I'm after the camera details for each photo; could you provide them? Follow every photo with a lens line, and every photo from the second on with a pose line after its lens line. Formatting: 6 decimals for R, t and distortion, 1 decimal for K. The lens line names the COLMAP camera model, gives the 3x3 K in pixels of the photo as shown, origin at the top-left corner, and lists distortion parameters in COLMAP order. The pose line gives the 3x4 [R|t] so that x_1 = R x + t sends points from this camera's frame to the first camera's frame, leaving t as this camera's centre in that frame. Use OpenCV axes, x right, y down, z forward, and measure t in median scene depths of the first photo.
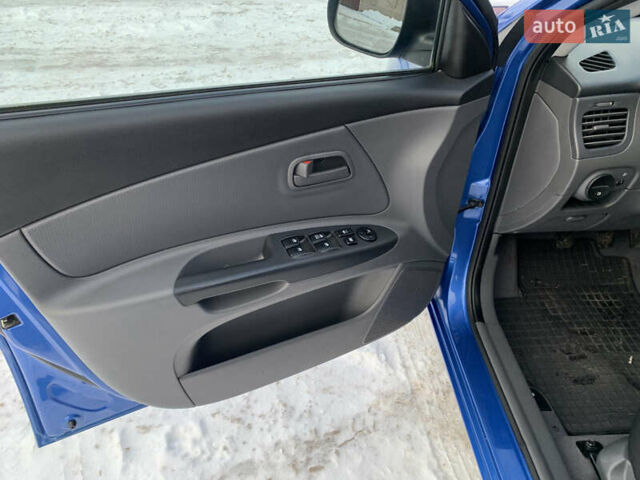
lens RADIAL K [[490.9, 0, 318.3], [0, 490.9, 242.5], [0, 0, 1]] dist [0.011205, 0.003492]
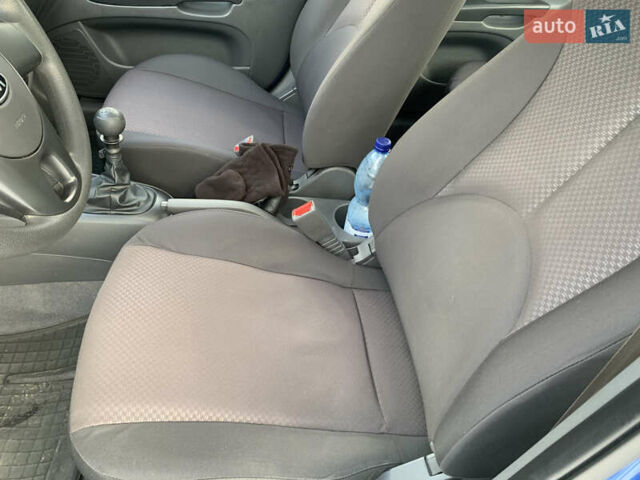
lens RADIAL K [[490.9, 0, 318.3], [0, 490.9, 242.5], [0, 0, 1]] dist [0.011205, 0.003492]
pose [[-0.049659, -0.676787, 0.734502, 0.264835], [0.532214, 0.604369, 0.592863, -0.074136], [-0.845152, 0.420353, 0.330183, 0.275652]]
